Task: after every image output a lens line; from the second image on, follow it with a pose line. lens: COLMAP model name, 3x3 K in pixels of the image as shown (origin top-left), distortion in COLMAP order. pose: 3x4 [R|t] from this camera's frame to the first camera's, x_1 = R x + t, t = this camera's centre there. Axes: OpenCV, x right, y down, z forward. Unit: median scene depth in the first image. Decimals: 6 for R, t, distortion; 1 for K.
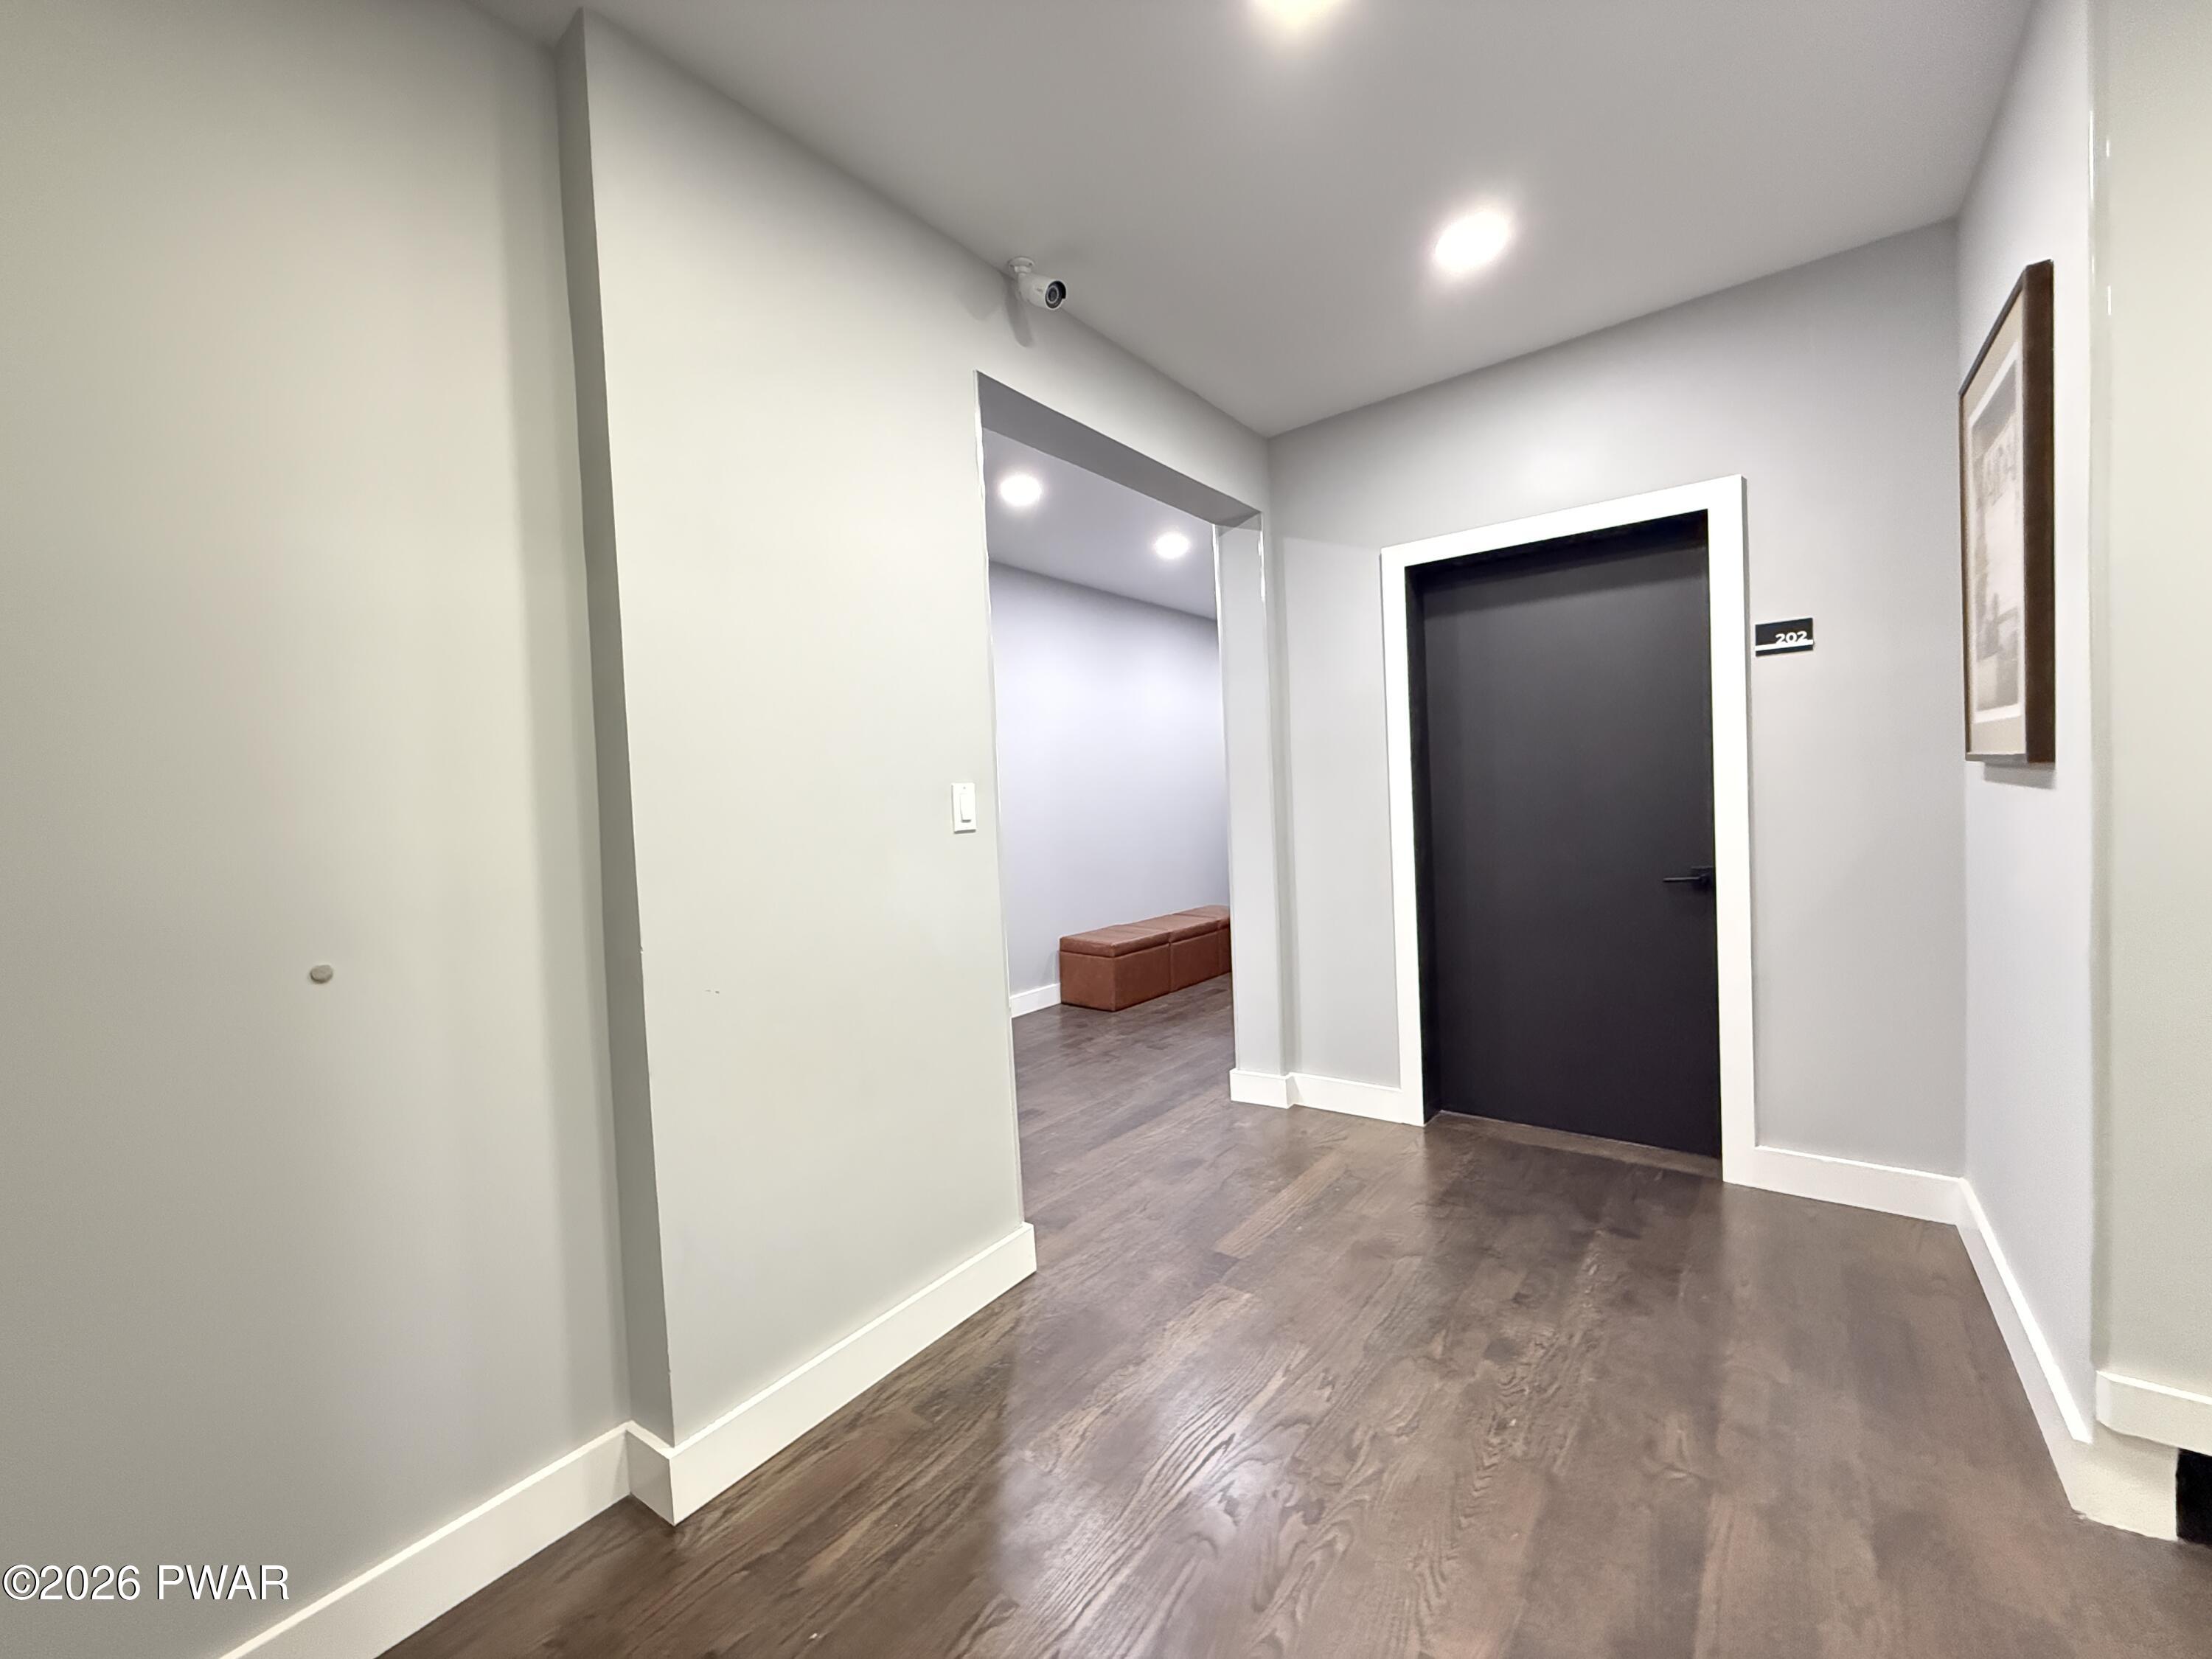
lens RADIAL K [[878.6, 0, 1106.0], [0, 878.6, 829.5], [0, 0, 1]] dist [0.003298, 0.000081]
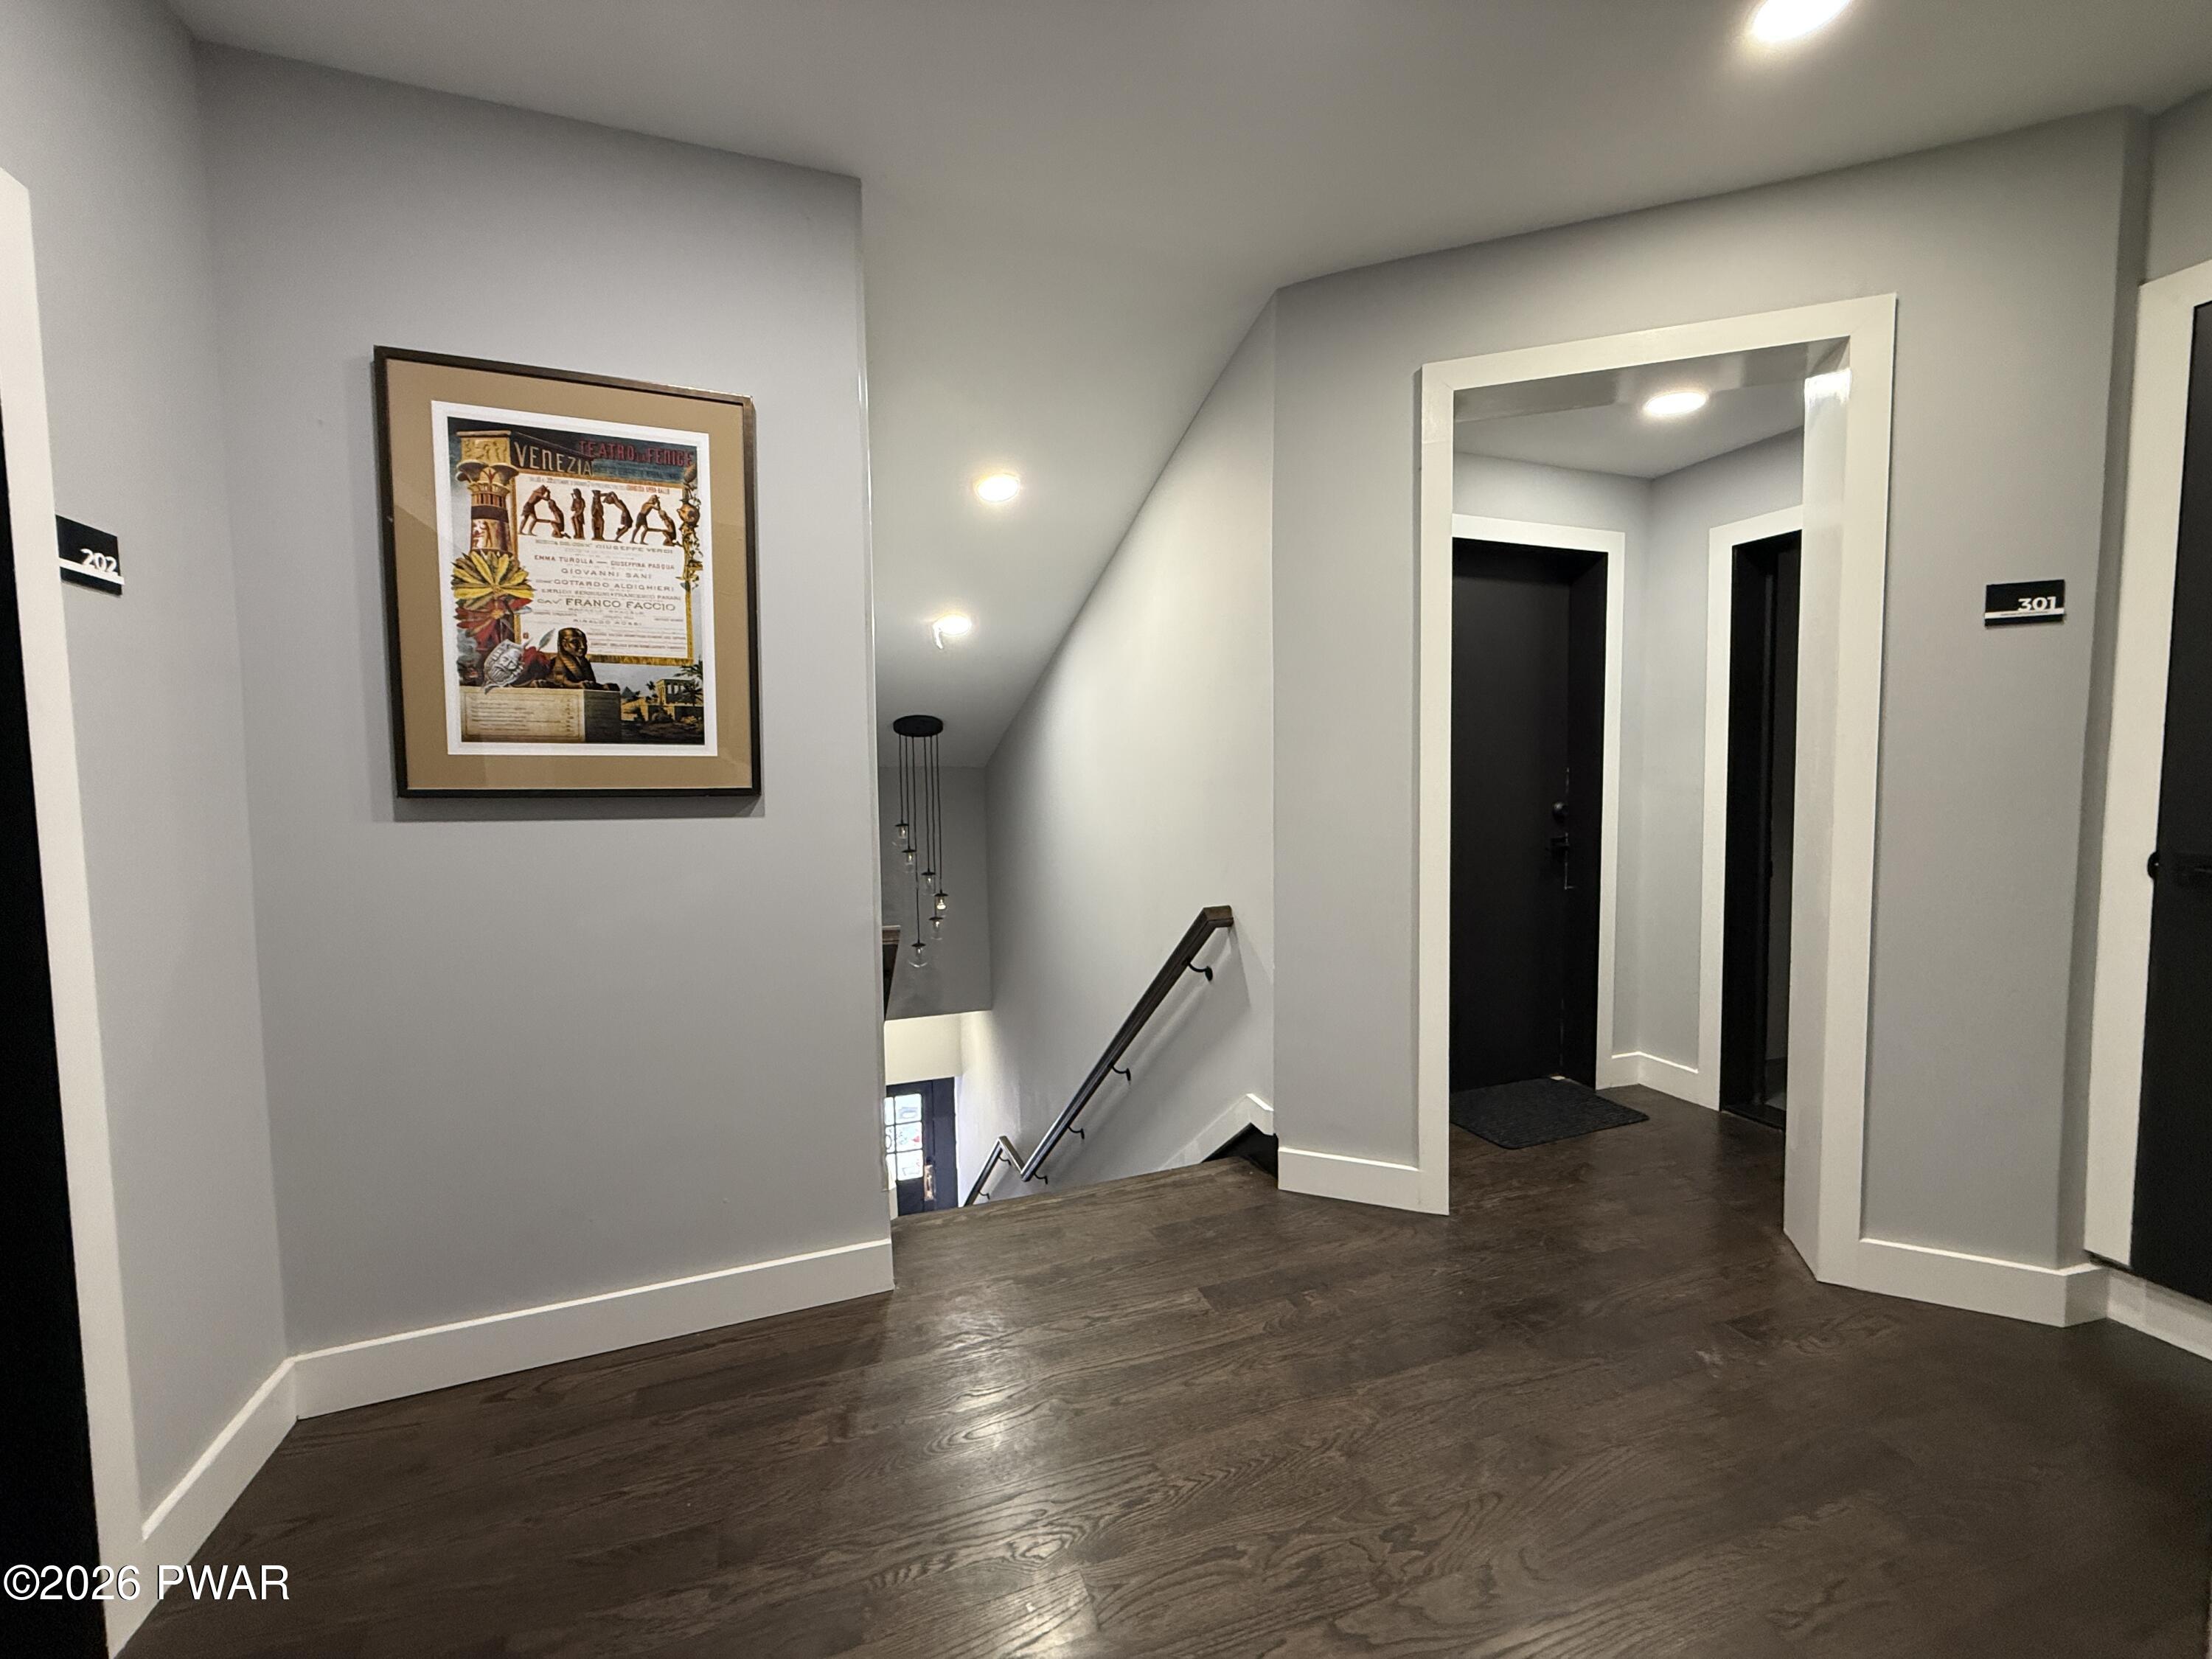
lens RADIAL K [[878.6, 0, 1106.0], [0, 878.6, 829.5], [0, 0, 1]] dist [0.003298, 0.000081]
pose [[-0.834963, 0.021442, 0.549888, -0.042610], [0.072455, 0.994825, 0.071225, -0.082855], [-0.545515, 0.099312, -0.832196, 1.839726]]
